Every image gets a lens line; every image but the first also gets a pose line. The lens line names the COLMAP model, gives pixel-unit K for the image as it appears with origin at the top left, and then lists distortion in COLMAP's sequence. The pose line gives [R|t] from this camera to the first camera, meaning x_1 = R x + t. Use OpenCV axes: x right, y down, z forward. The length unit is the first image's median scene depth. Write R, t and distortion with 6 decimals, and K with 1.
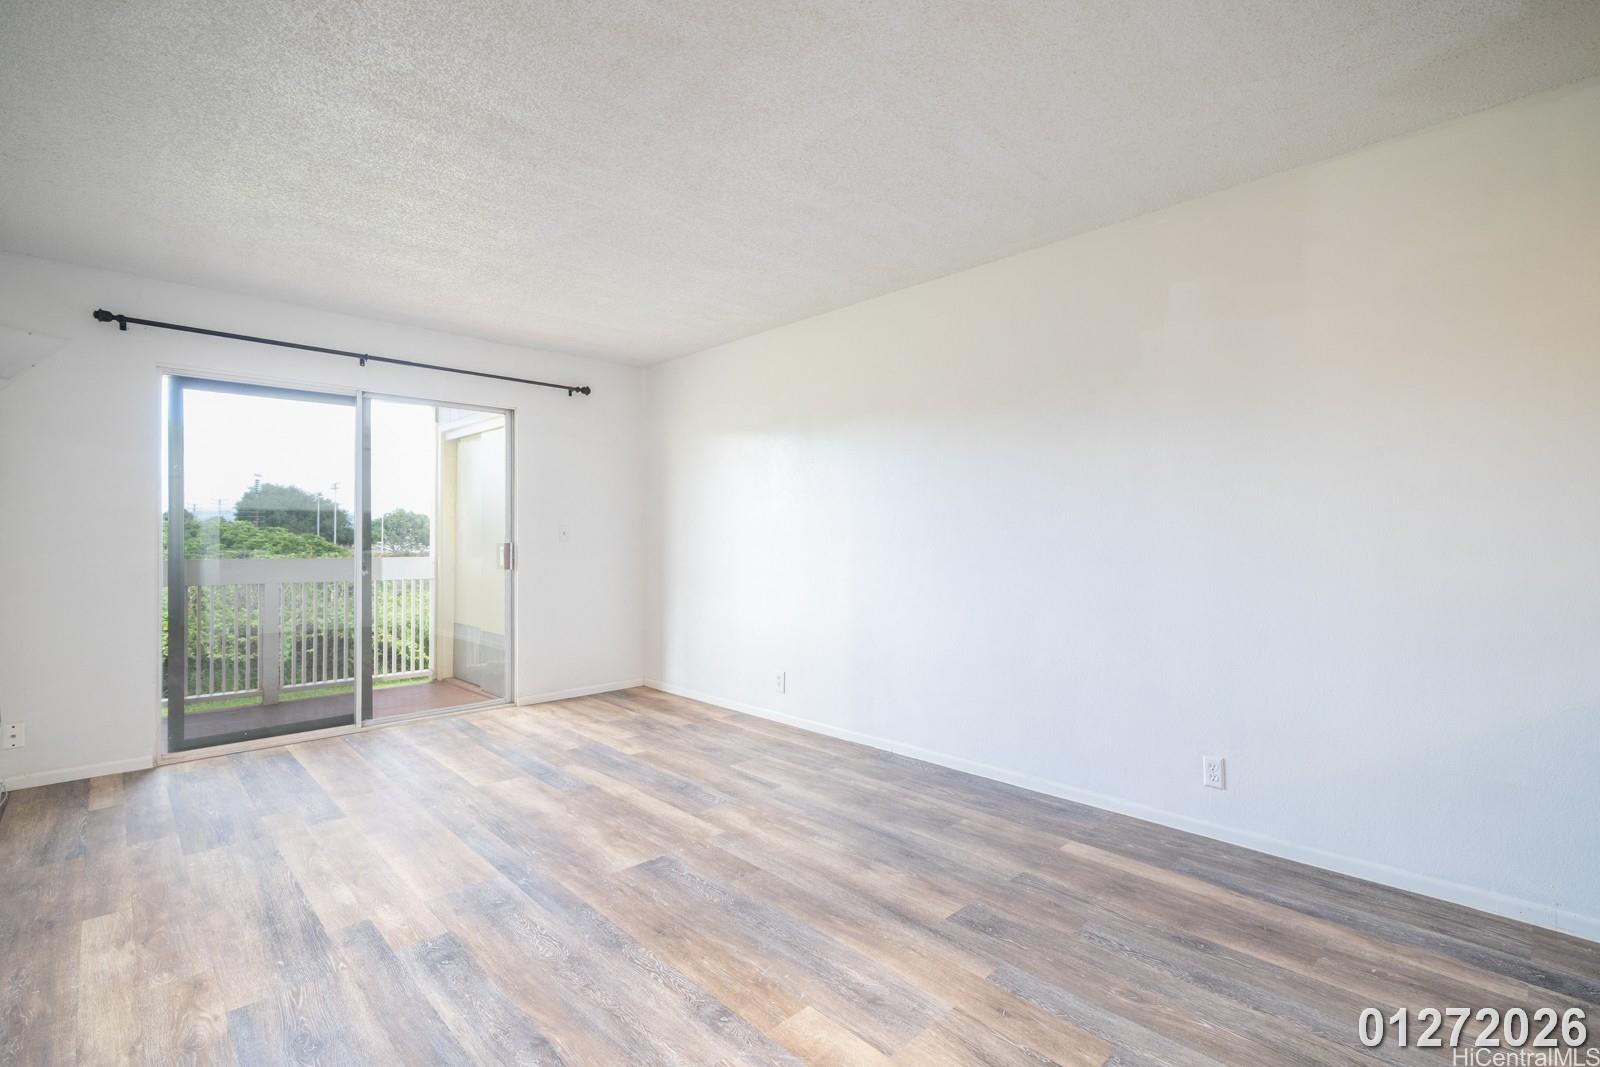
lens RADIAL K [[699.3, 0, 807.0], [0, 699.3, 539.2], [0, 0, 1]] dist [-0.002896, 0.001536]
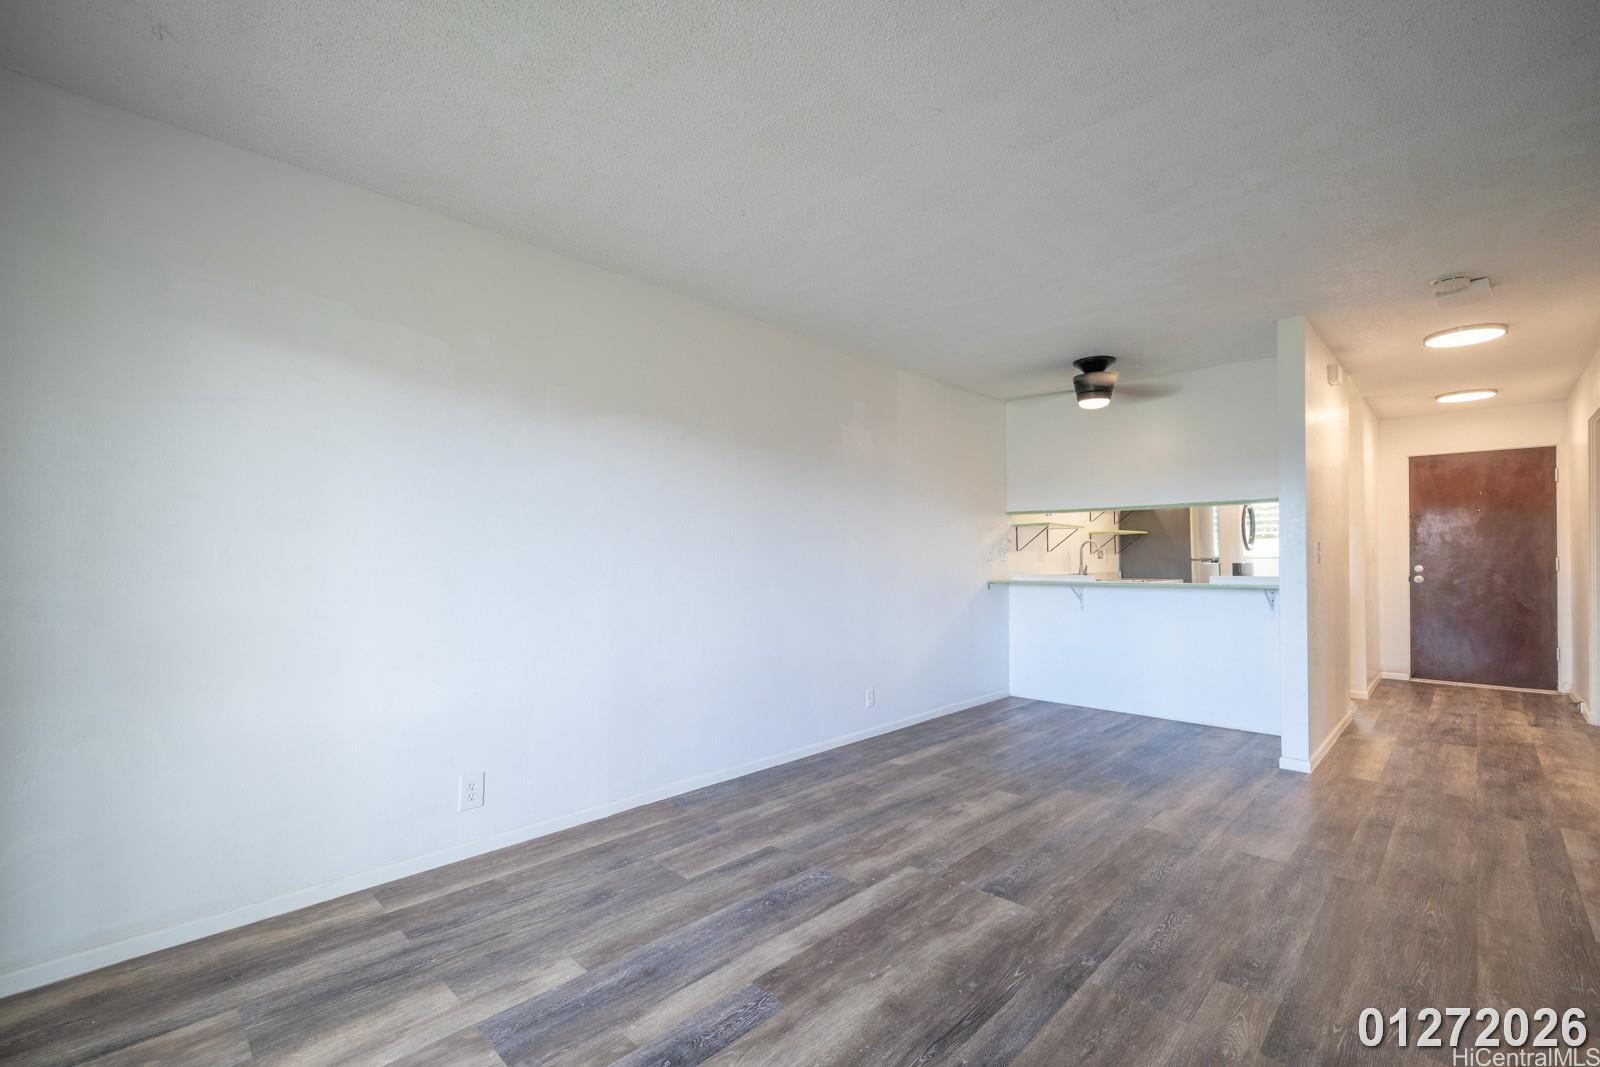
lens RADIAL K [[699.3, 0, 806.2], [0, 699.3, 540.1], [0, 0, 1]] dist [-0.002896, 0.001536]
pose [[-0.013725, 0.027254, 0.999534, -1.035164], [0.006111, 0.999612, -0.027172, 0.004152], [-0.999887, 0.005735, -0.013886, 1.114831]]
